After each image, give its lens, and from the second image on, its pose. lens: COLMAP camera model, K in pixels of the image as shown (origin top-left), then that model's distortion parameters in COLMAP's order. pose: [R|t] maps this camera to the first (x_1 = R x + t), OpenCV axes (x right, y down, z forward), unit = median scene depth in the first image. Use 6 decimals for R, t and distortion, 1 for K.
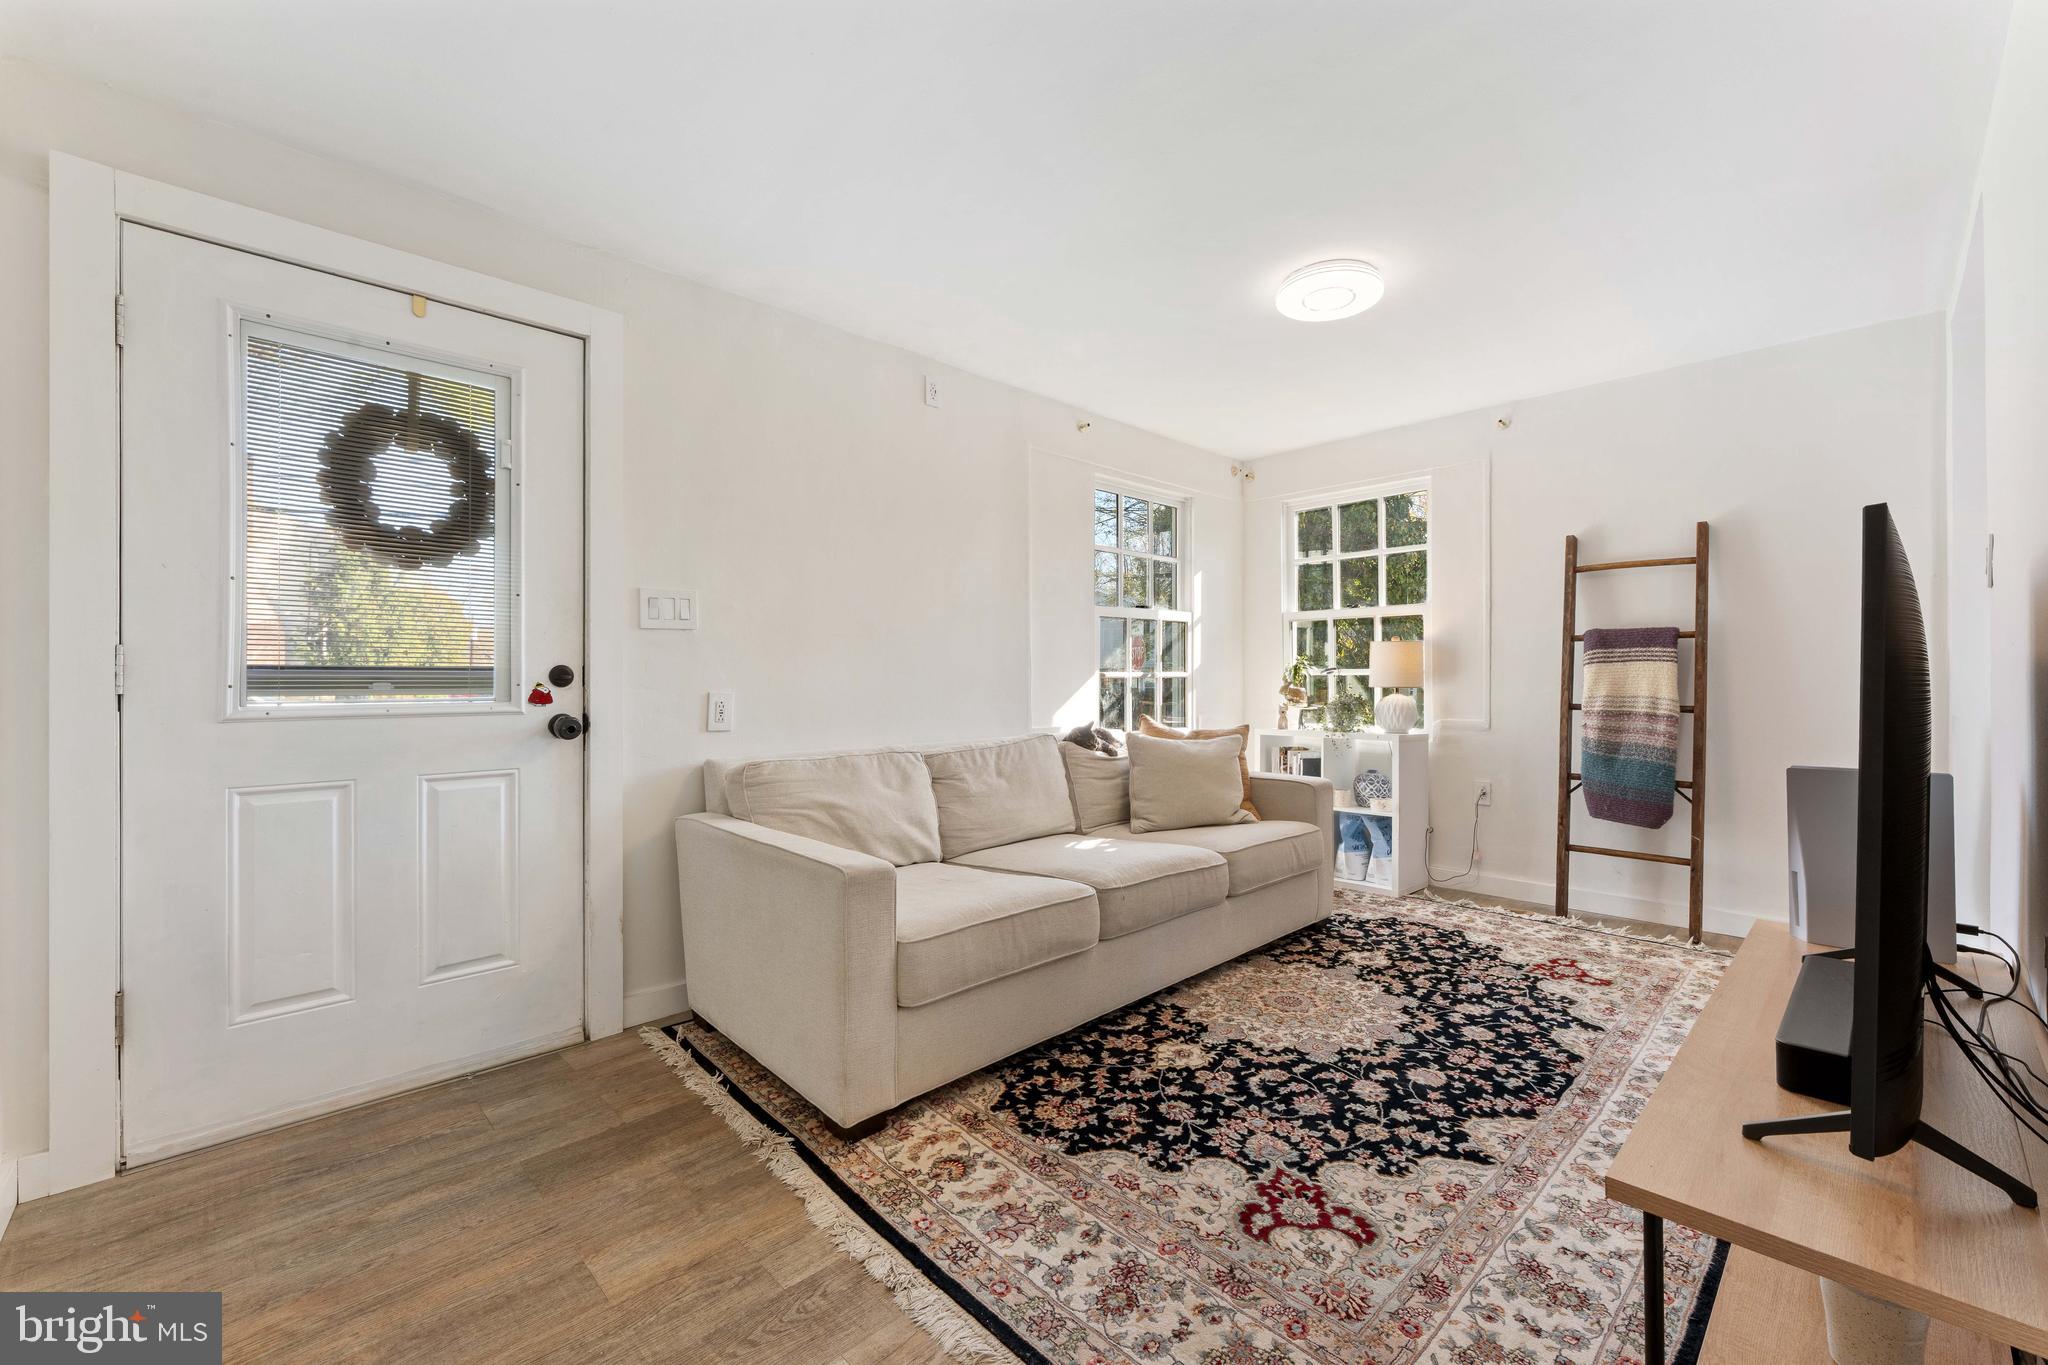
lens RADIAL K [[834.0, 0, 1037.1], [0, 834.0, 674.0], [0, 0, 1]] dist [0.000034, -0.000078]
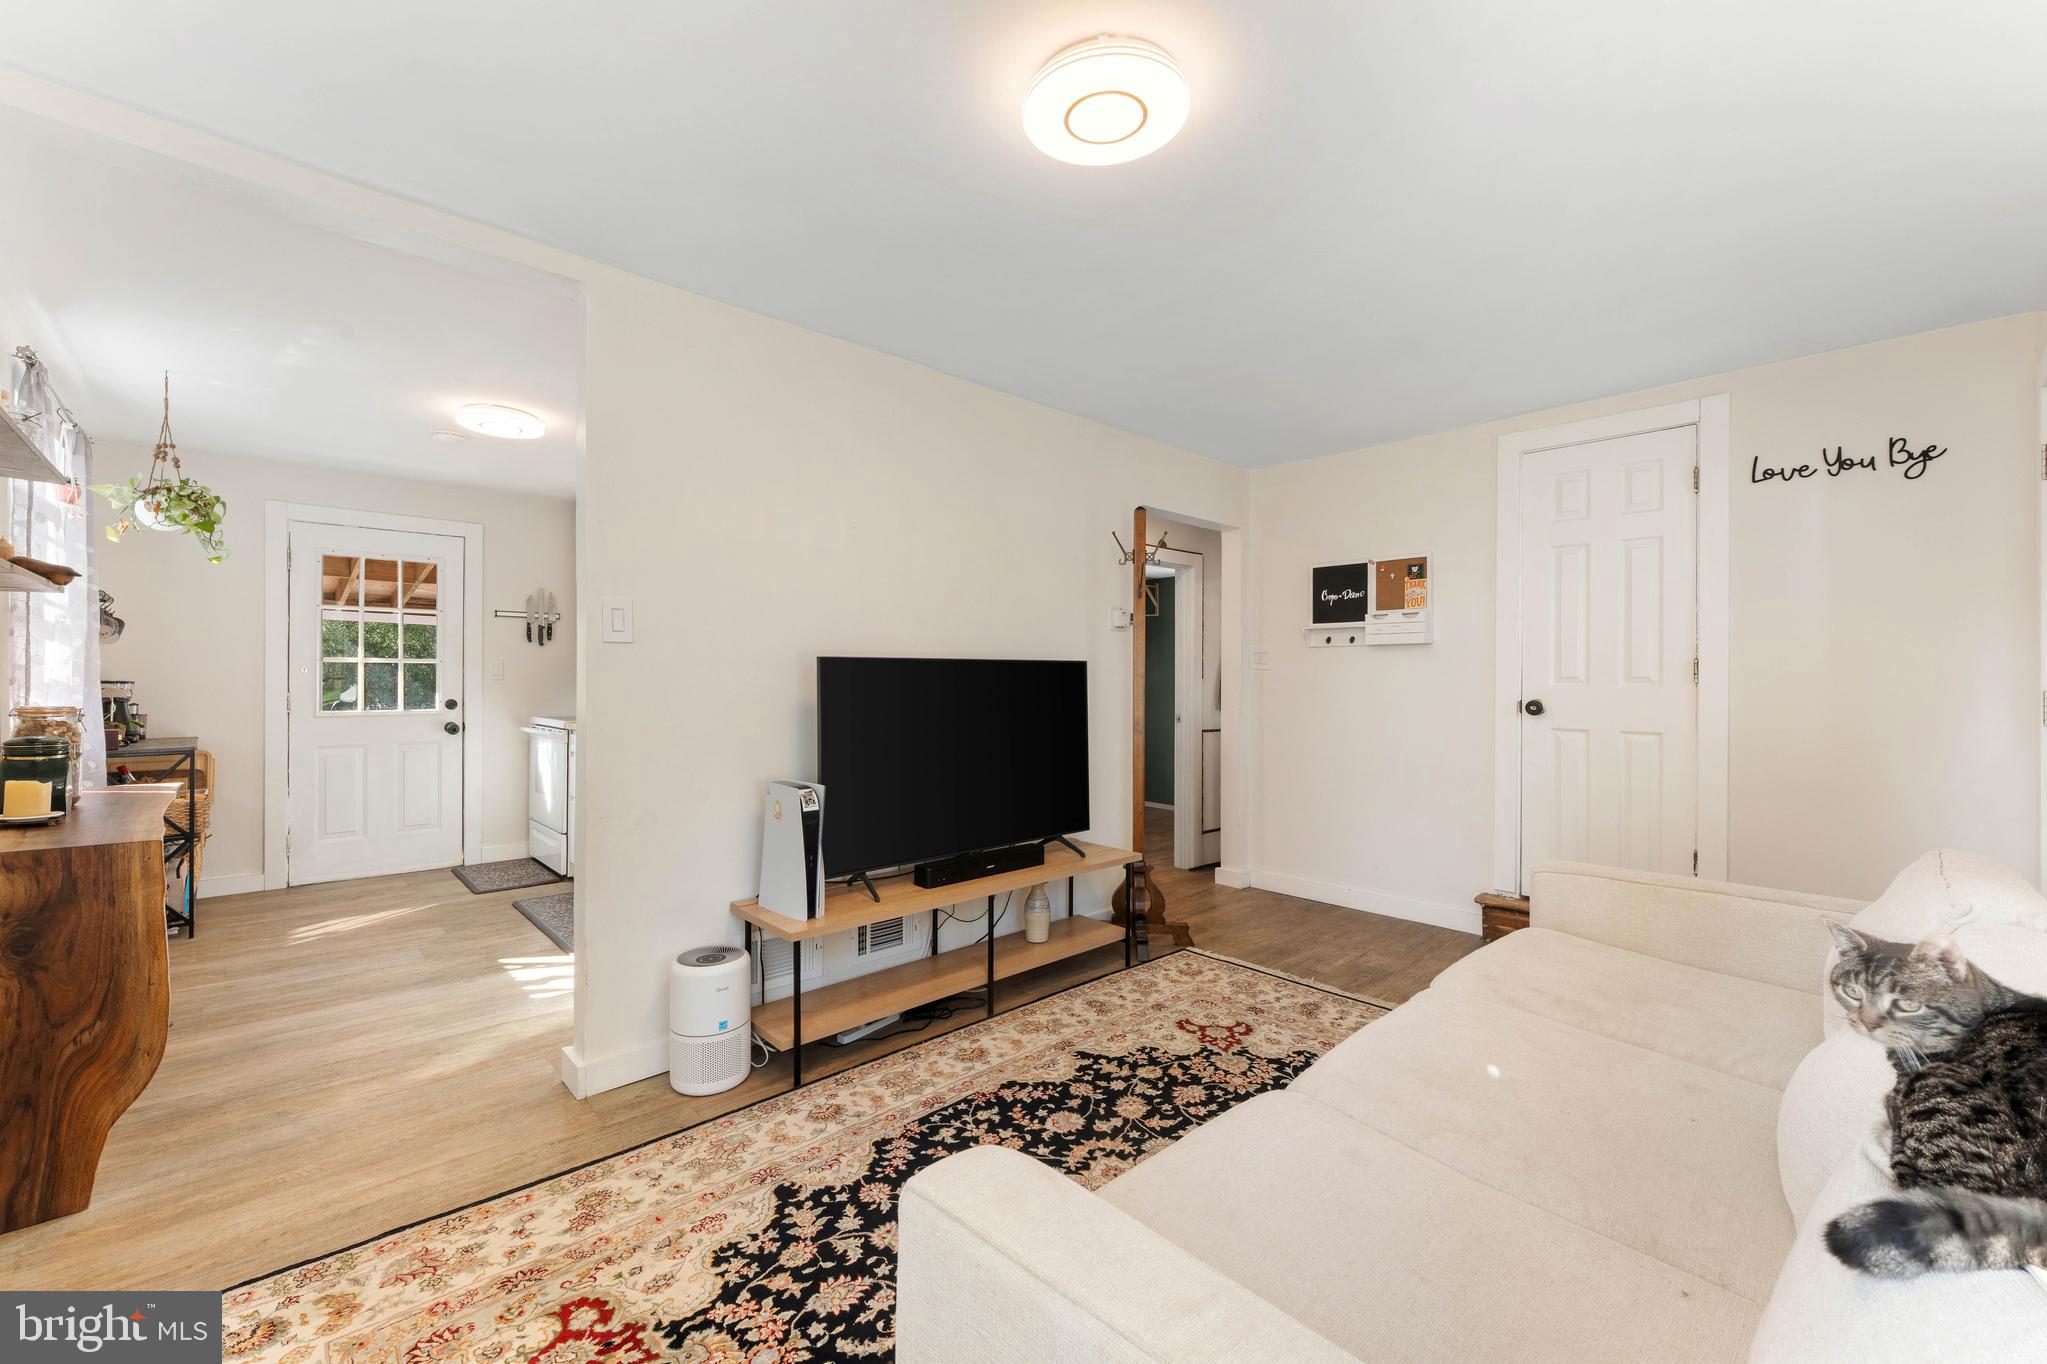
lens RADIAL K [[826.0, 0, 1028.4], [0, 826.0, 685.1], [0, 0, 1]] dist [-0.001672, -0.000264]
pose [[-0.999794, 0.000614, 0.020289, 0.402342], [0.000668, 0.999996, 0.002627, -0.033952], [-0.020287, 0.002640, -0.999791, 1.626721]]
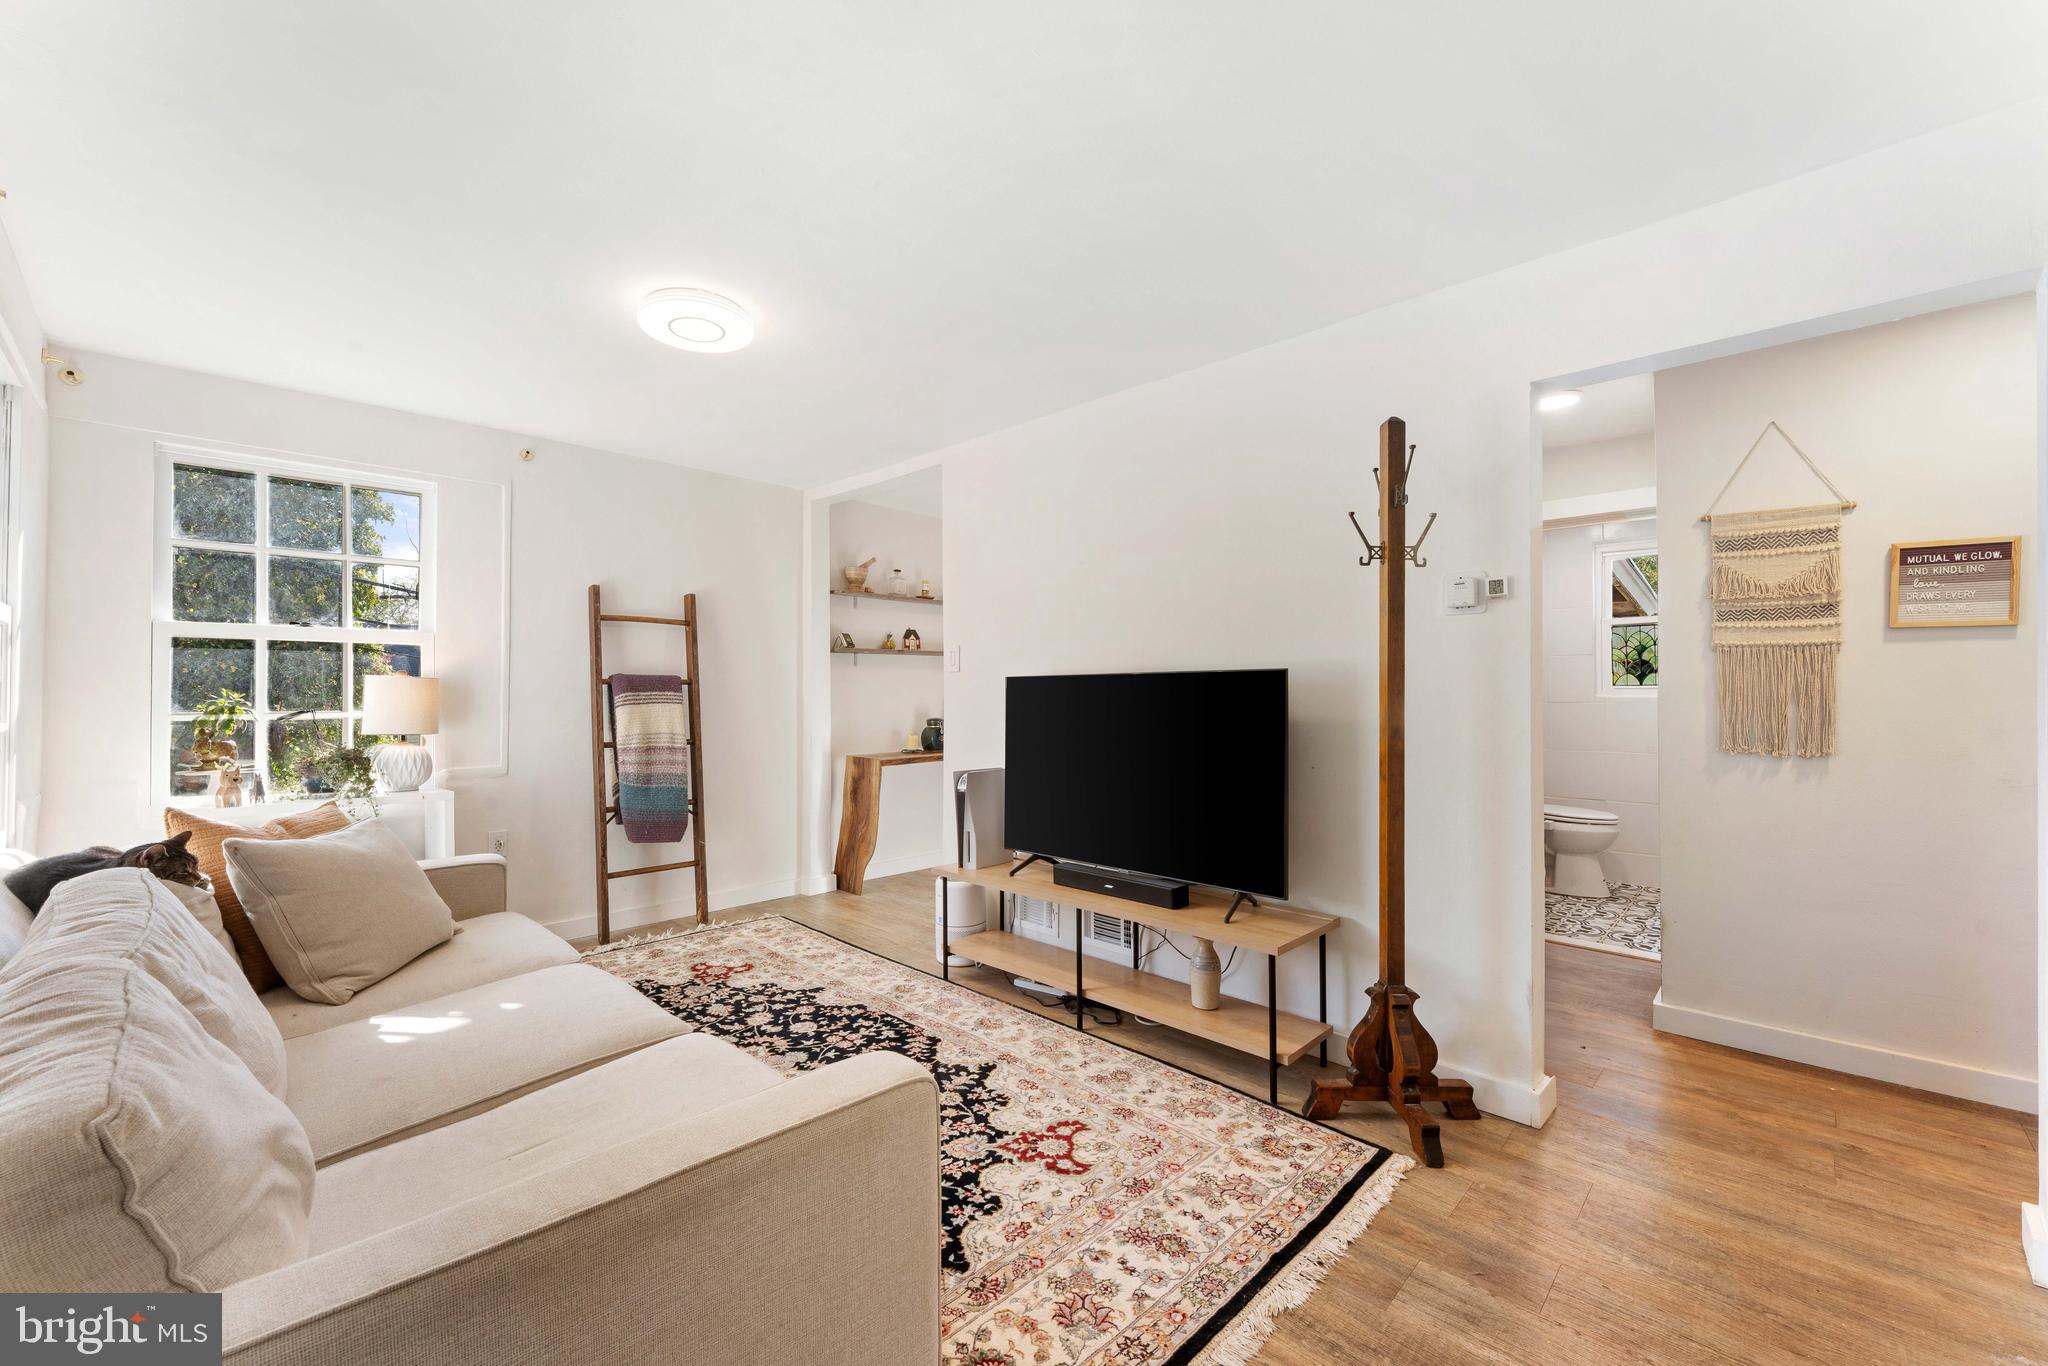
lens RADIAL K [[826.4, 0, 1028.9], [0, 826.4, 686.1], [0, 0, 1]] dist [-0.001672, -0.000264]
pose [[-0.023616, 0.011090, 0.999660, -0.599356], [-0.002026, 0.999936, -0.011141, -0.035958], [-0.999719, -0.002289, -0.023592, 0.654614]]
